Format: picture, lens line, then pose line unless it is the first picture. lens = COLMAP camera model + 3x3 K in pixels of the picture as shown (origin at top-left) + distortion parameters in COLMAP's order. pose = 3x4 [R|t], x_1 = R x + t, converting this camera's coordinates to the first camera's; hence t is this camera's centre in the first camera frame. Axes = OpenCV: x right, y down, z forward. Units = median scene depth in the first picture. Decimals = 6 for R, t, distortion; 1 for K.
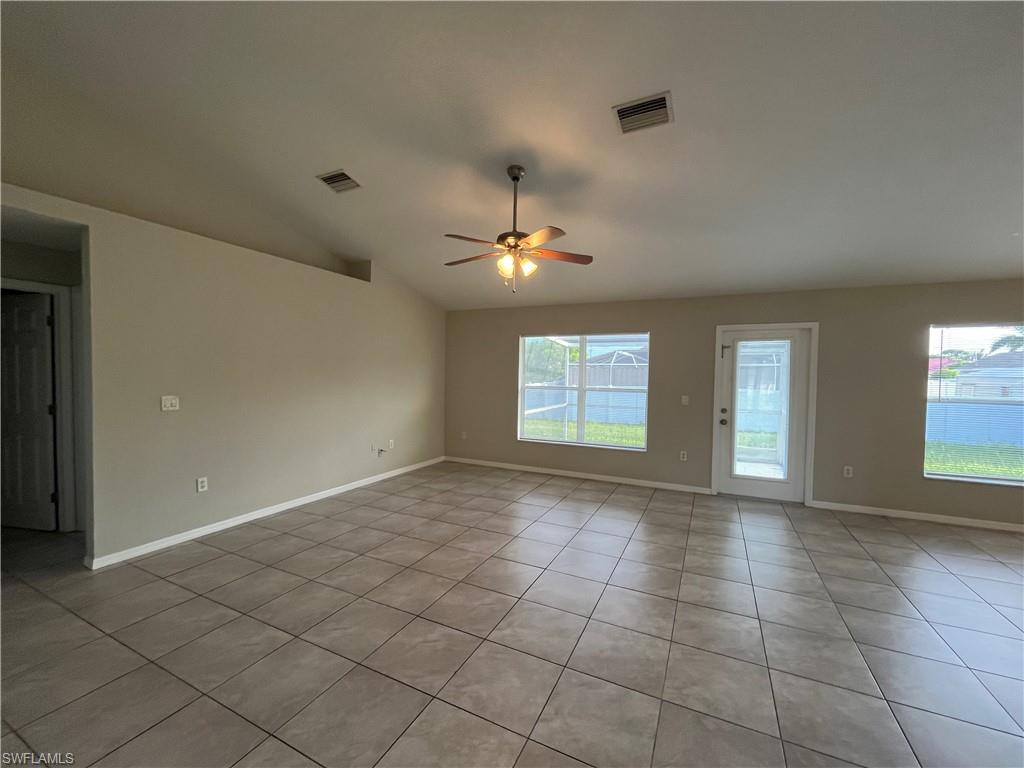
lens RADIAL K [[418.0, 0, 511.3], [0, 418.0, 384.1], [0, 0, 1]] dist [-0.004091, -0.000414]
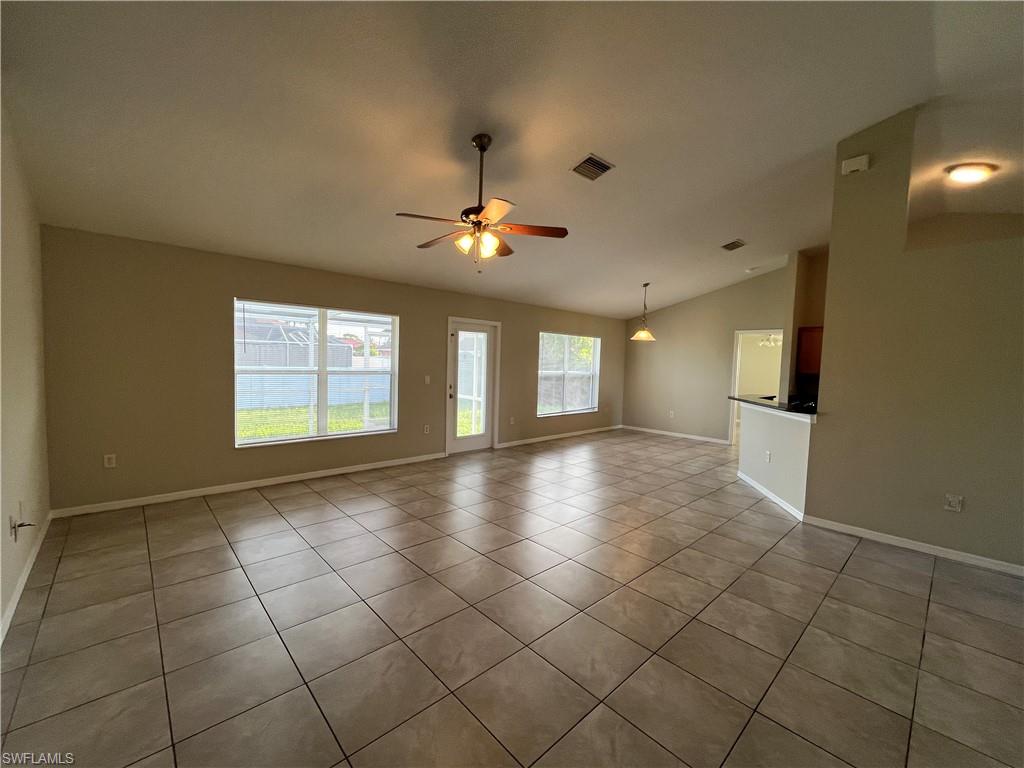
lens RADIAL K [[418.0, 0, 510.9], [0, 418.0, 384.8], [0, 0, 1]] dist [-0.004091, -0.000414]
pose [[0.362919, -0.057693, 0.930033, -0.568550], [0.001771, 0.998122, 0.061226, -0.017355], [-0.931819, -0.020573, 0.362340, 0.395233]]
